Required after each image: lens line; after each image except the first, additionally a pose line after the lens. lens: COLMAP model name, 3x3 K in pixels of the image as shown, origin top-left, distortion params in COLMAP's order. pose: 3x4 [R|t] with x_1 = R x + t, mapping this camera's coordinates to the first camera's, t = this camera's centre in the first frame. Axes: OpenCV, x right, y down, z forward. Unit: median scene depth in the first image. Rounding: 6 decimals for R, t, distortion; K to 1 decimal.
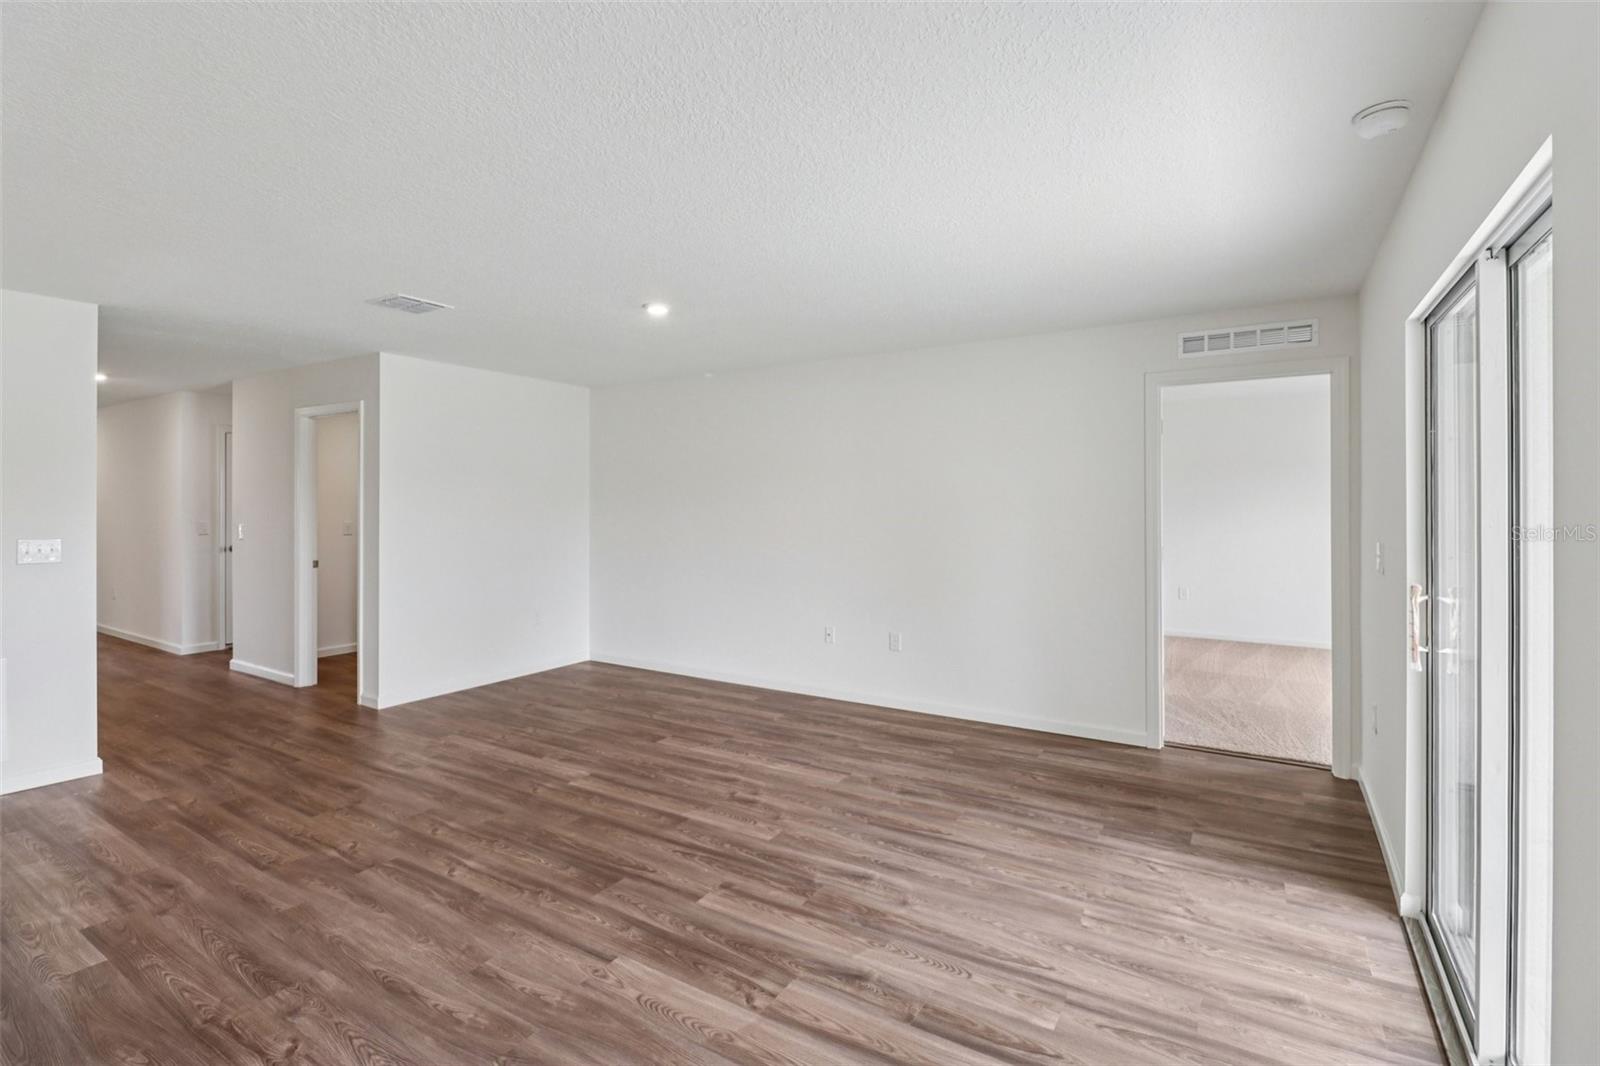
lens RADIAL K [[742.5, 0, 806.4], [0, 742.5, 502.0], [0, 0, 1]] dist [-0.004617, -0.010918]
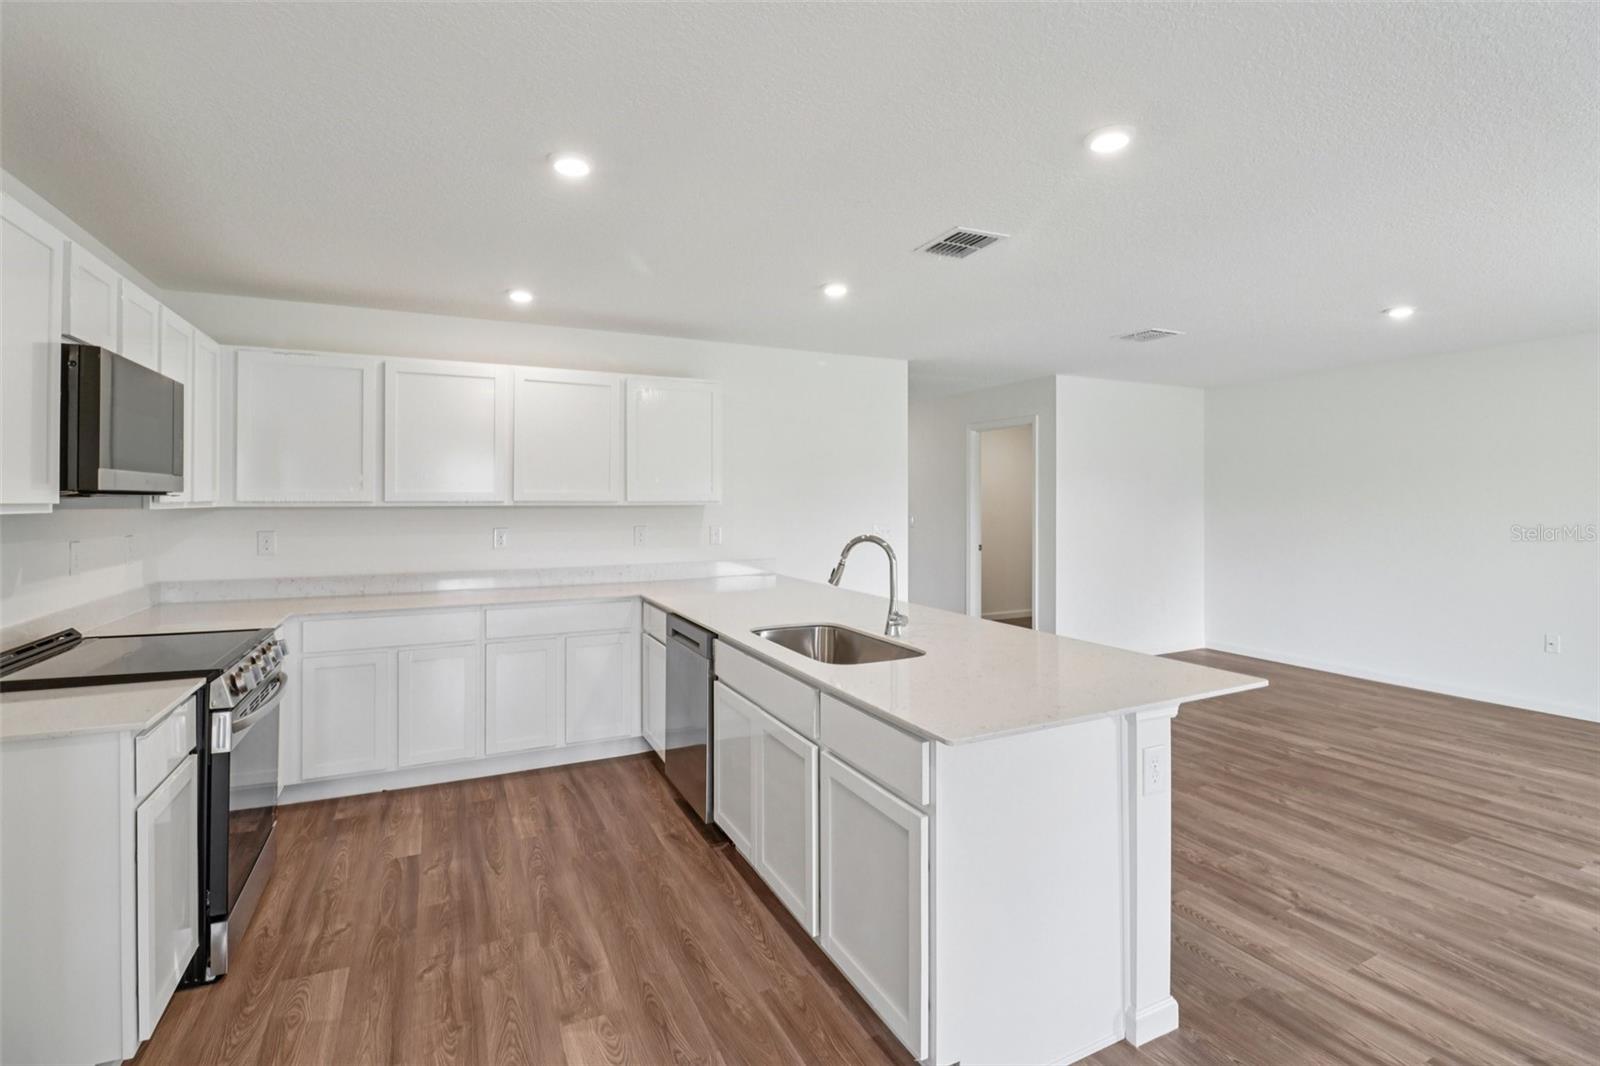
lens RADIAL K [[739.9, 0, 804.5], [0, 739.9, 497.8], [0, 0, 1]] dist [-0.001772, -0.011814]
pose [[0.843027, -0.002725, -0.537865, -0.479154], [0.002736, 0.999996, -0.000777, -0.001604], [0.537865, -0.000817, 0.843031, -0.435784]]
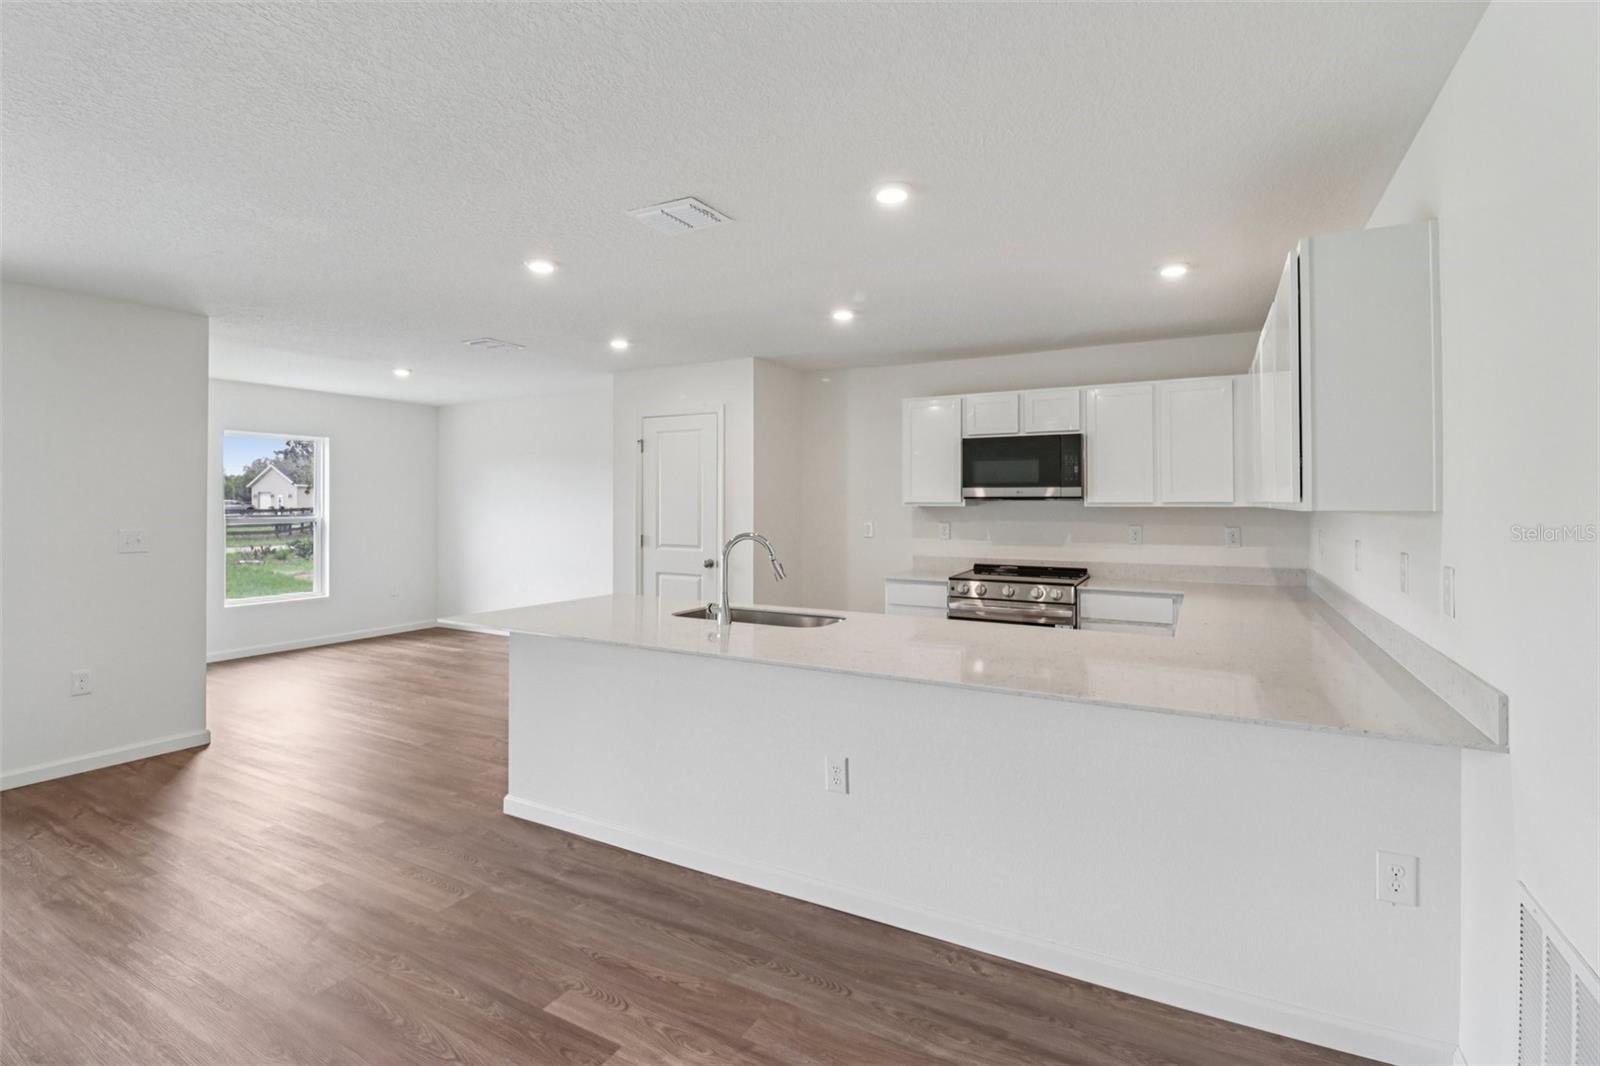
lens RADIAL K [[741.7, 0, 802.5], [0, 741.7, 502.1], [0, 0, 1]] dist [-0.002359, -0.011859]
pose [[-0.998495, -0.001236, -0.054833, -0.952765], [-0.001041, 0.999993, -0.003593, 0.006234], [0.054837, -0.003531, -0.998489, 1.488723]]
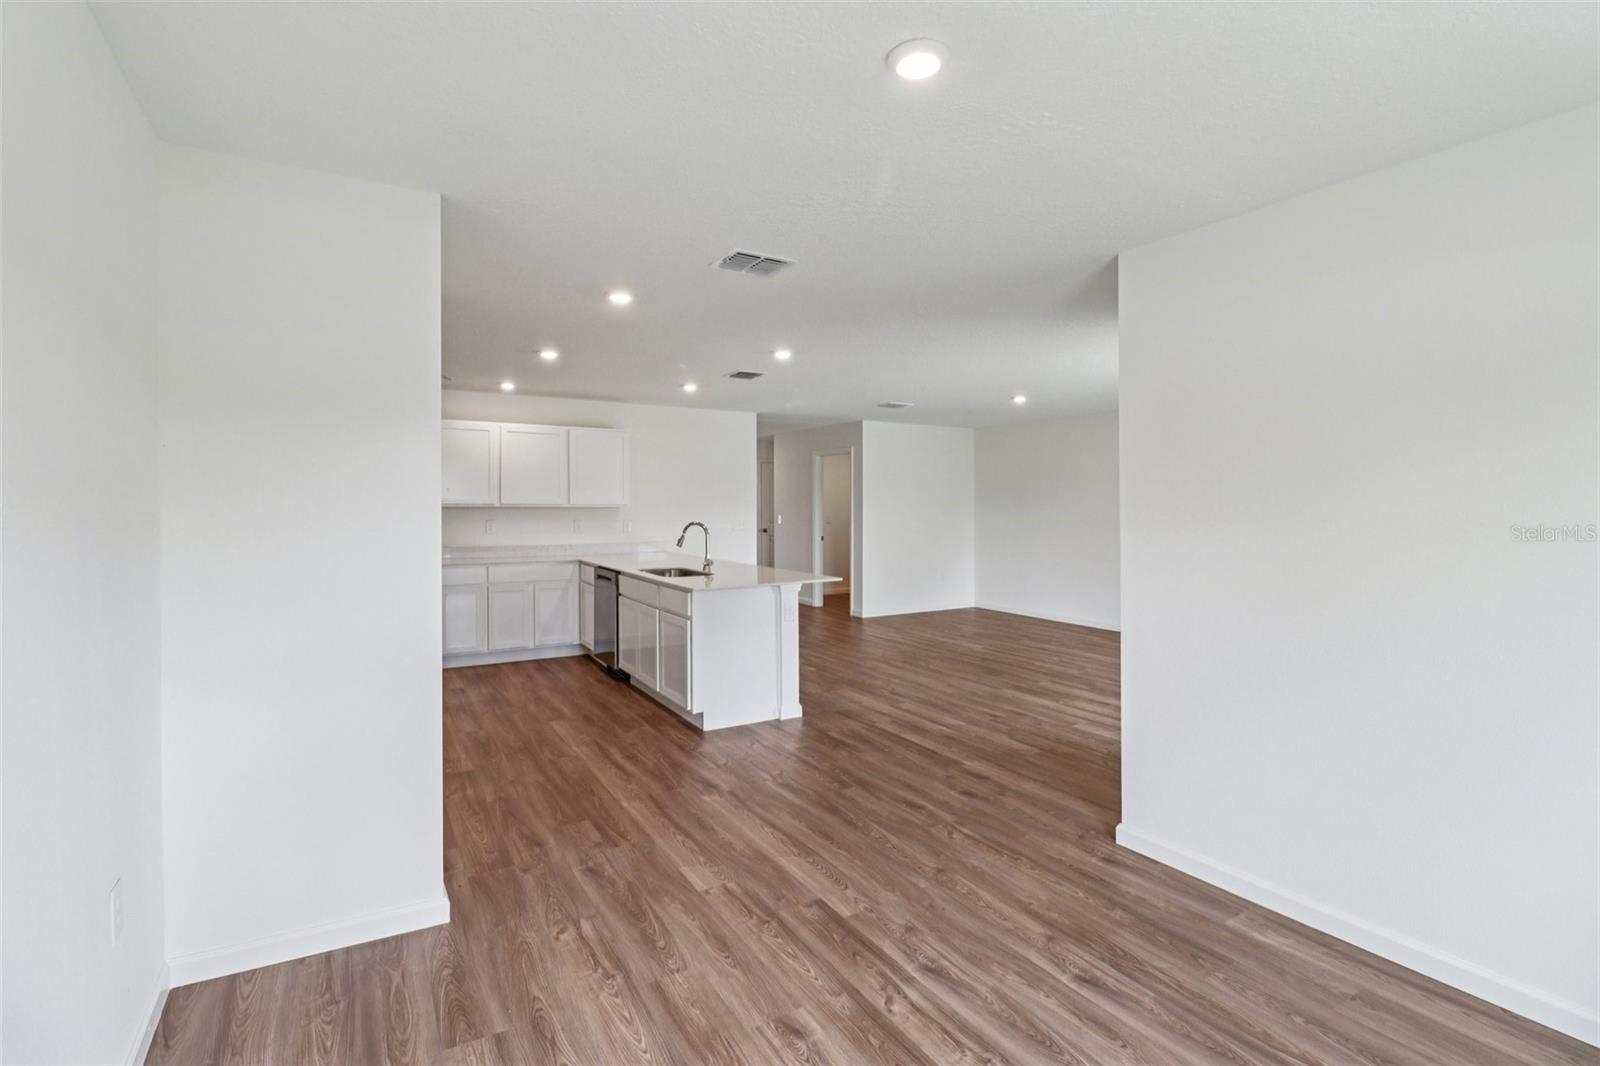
lens RADIAL K [[741.7, 0, 802.5], [0, 741.7, 502.1], [0, 0, 1]] dist [-0.002359, -0.011859]
pose [[0.885651, -0.000432, -0.464351, 0.235776], [0.000637, 1.000000, 0.000285, -0.005626], [0.464350, -0.000548, 0.885651, -1.186380]]
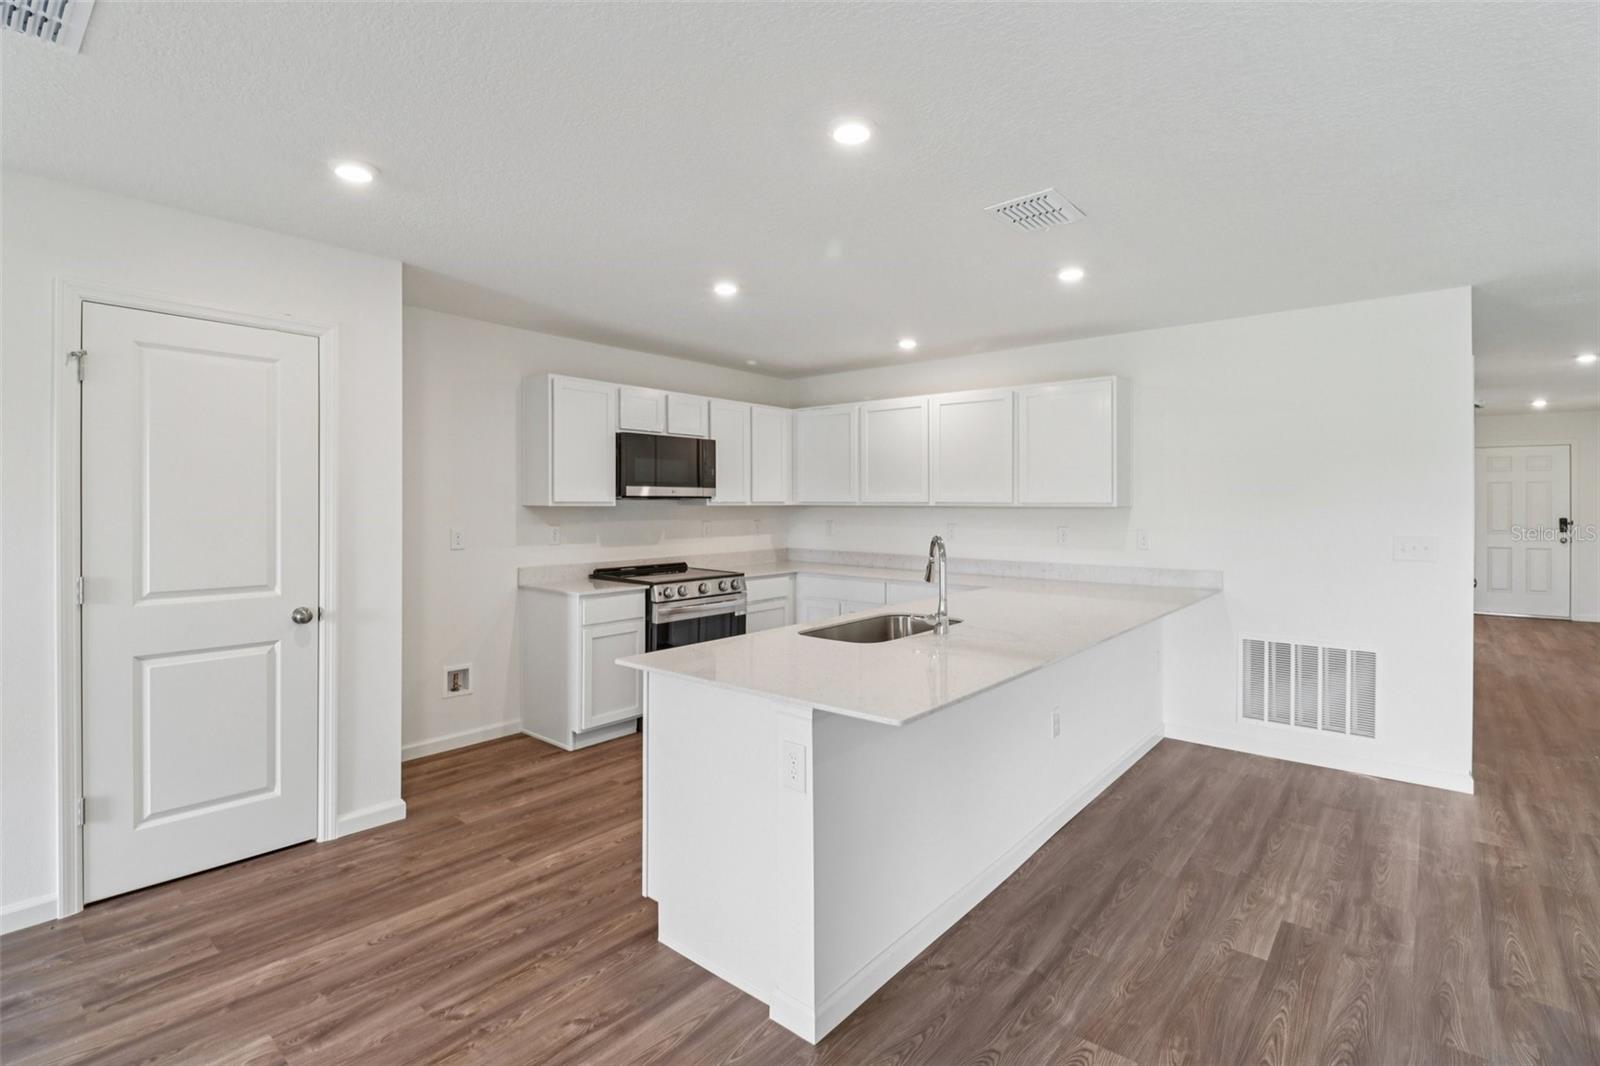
lens RADIAL K [[742.5, 0, 806.4], [0, 742.5, 502.0], [0, 0, 1]] dist [-0.004617, -0.010918]
pose [[-0.148871, -0.000617, -0.988856, 0.096330], [0.001871, 0.999998, -0.000906, 0.003018], [0.988855, -0.001985, -0.148870, 0.405988]]
